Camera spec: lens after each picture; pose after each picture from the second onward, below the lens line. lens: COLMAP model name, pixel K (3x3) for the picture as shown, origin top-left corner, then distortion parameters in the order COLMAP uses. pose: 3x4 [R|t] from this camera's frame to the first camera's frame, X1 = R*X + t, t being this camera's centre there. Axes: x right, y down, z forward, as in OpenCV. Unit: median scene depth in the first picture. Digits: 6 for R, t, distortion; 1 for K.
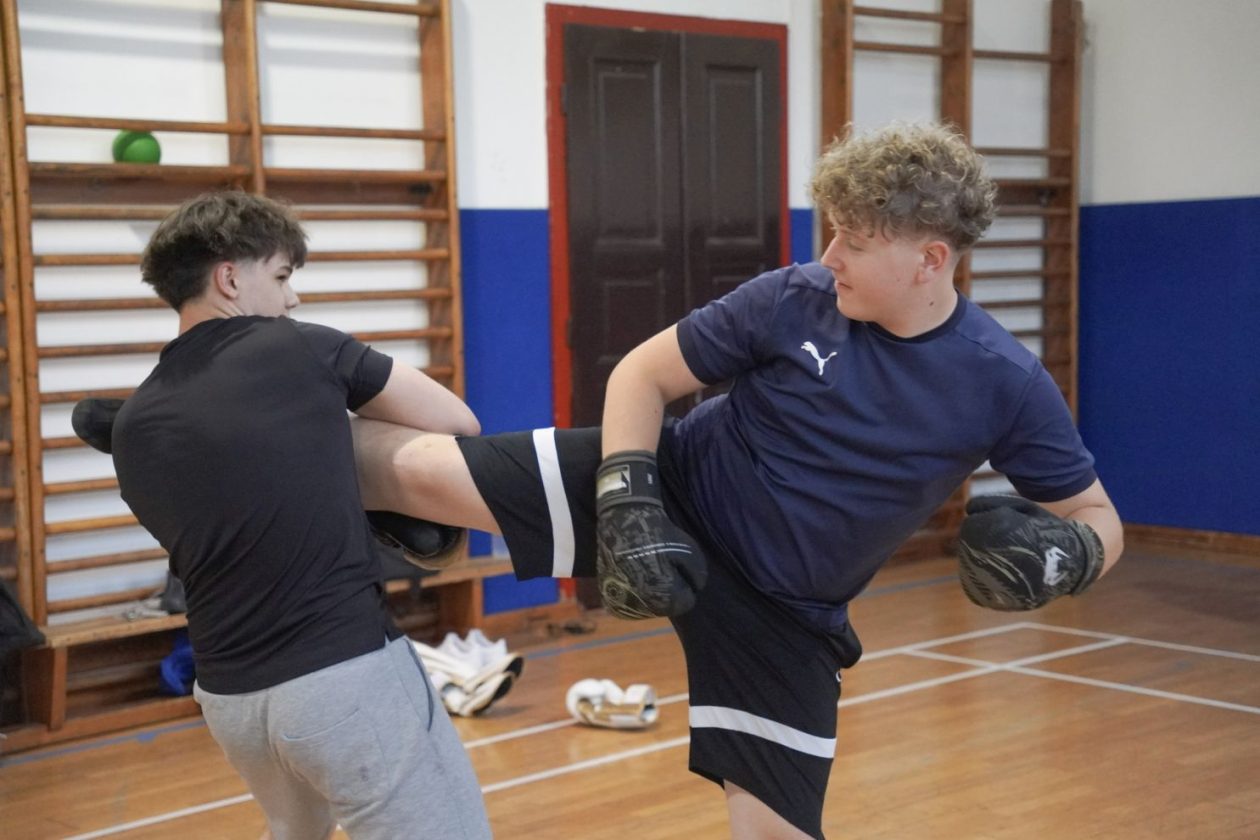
lens RADIAL K [[2608.7, 0, 623.0], [0, 2608.7, 387.9], [0, 0, 1]] dist [0.568700, 0.467295]
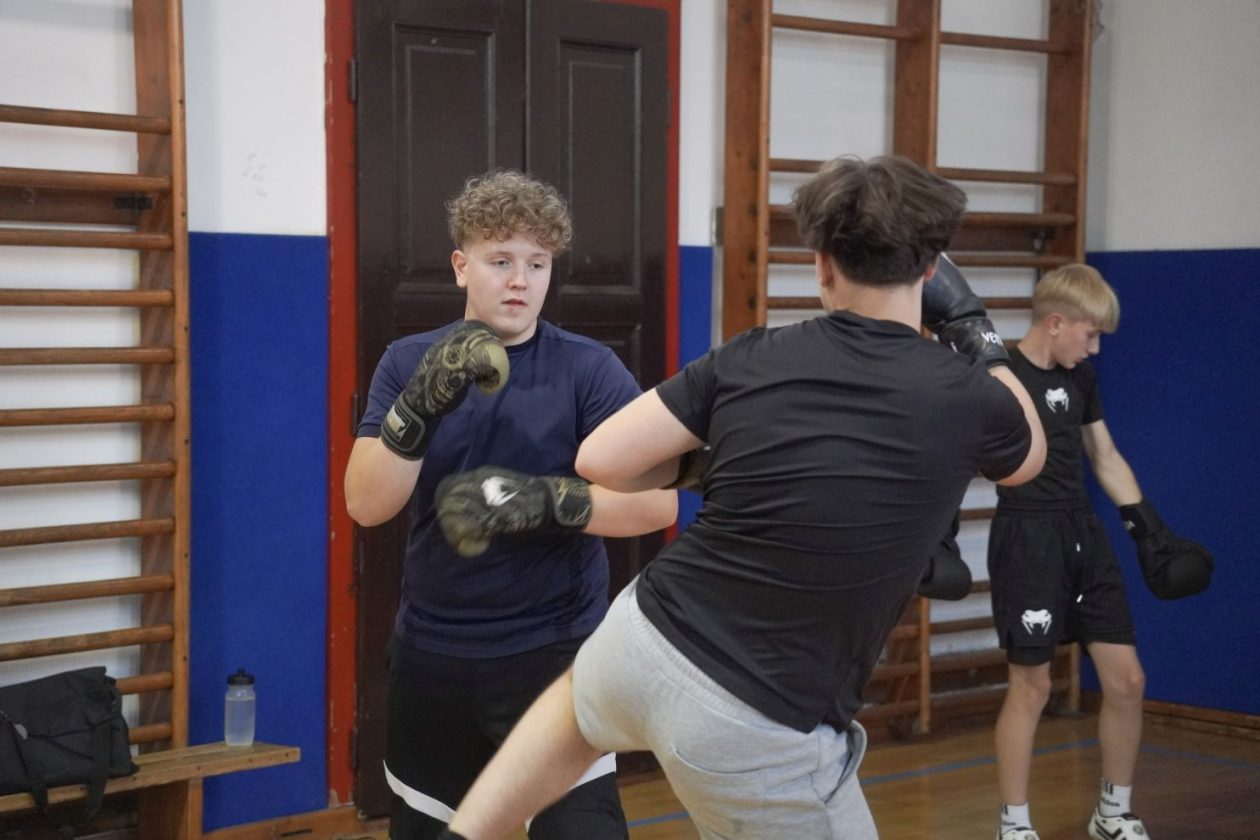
lens RADIAL K [[2608.7, 0, 623.0], [0, 2608.7, 387.9], [0, 0, 1]] dist [0.568700, 0.467295]
pose [[0.999790, 0.019423, -0.006526, 0.056287], [-0.019593, 0.999439, -0.027147, -0.011007], [0.005995, 0.027269, 0.999610, 0.307315]]
